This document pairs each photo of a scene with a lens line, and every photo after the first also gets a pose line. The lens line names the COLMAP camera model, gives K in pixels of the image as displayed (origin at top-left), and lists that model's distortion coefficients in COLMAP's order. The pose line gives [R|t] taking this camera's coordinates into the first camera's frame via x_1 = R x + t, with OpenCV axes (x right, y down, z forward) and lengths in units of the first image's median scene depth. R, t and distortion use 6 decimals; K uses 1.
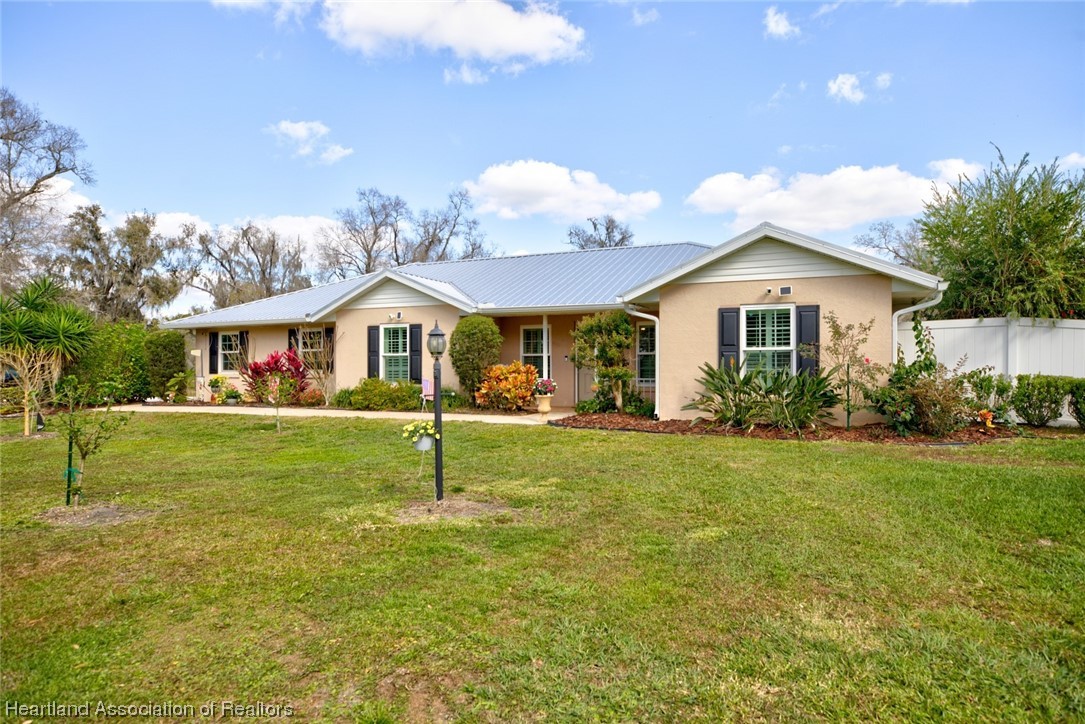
lens RADIAL K [[654.0, 0, 542.5], [0, 654.0, 362.0], [0, 0, 1]] dist [-0.002165, -0.000539]
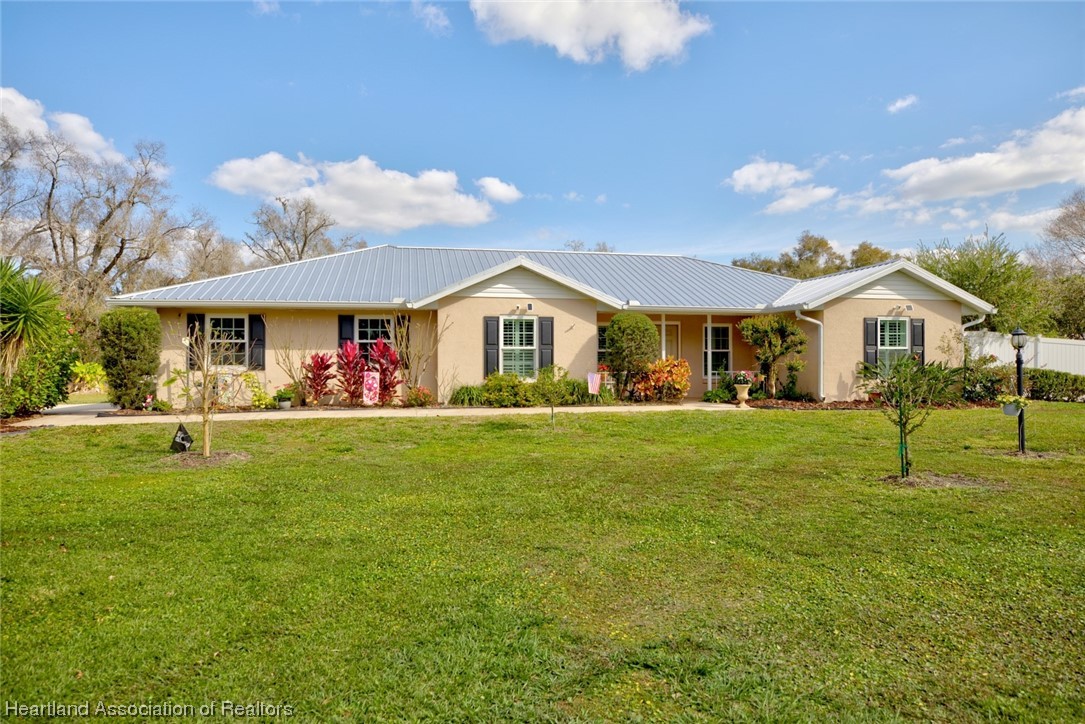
lens RADIAL K [[700.9, 0, 542.5], [0, 700.9, 362.0], [0, 0, 1]] dist [-0.005895, -0.004166]
pose [[0.805365, 0.005465, 0.592753, -0.805997], [-0.003397, 0.999984, -0.004604, 0.013507], [-0.592769, 0.001694, 0.805371, 0.164411]]
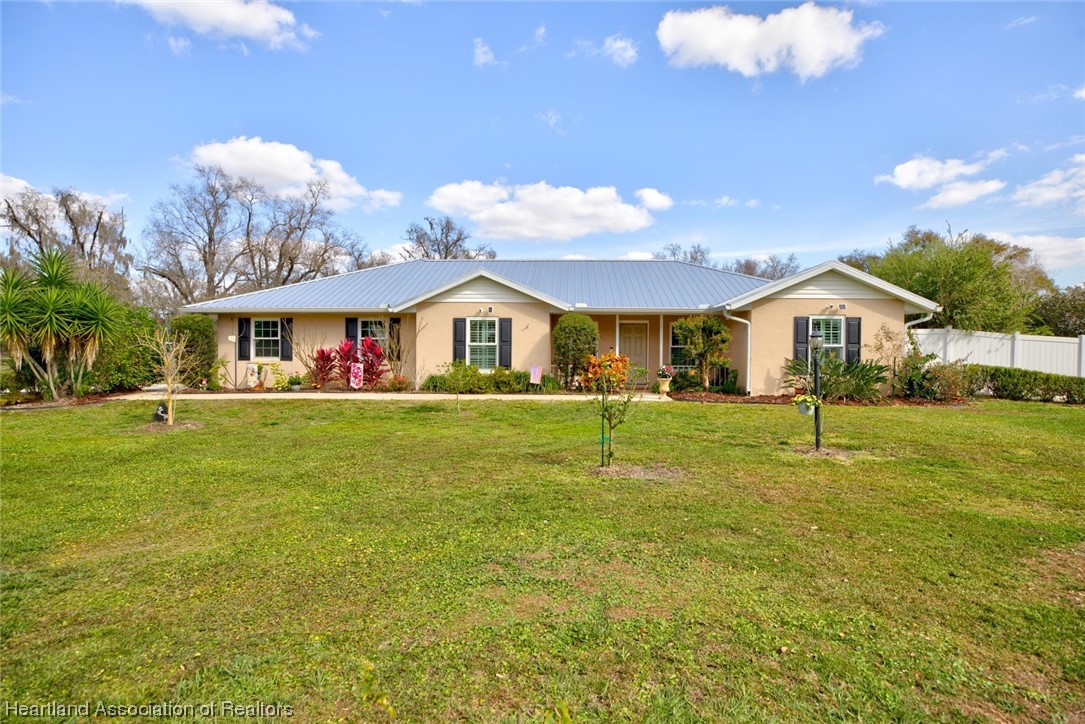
lens RADIAL K [[605.3, 0, 542.5], [0, 605.3, 362.0], [0, 0, 1]] dist [-0.001752, 0.000038]
pose [[0.925670, 0.004045, 0.378311, -0.531036], [-0.011038, 0.999806, 0.016319, 0.001059], [-0.378172, -0.019282, 0.925535, -0.012420]]
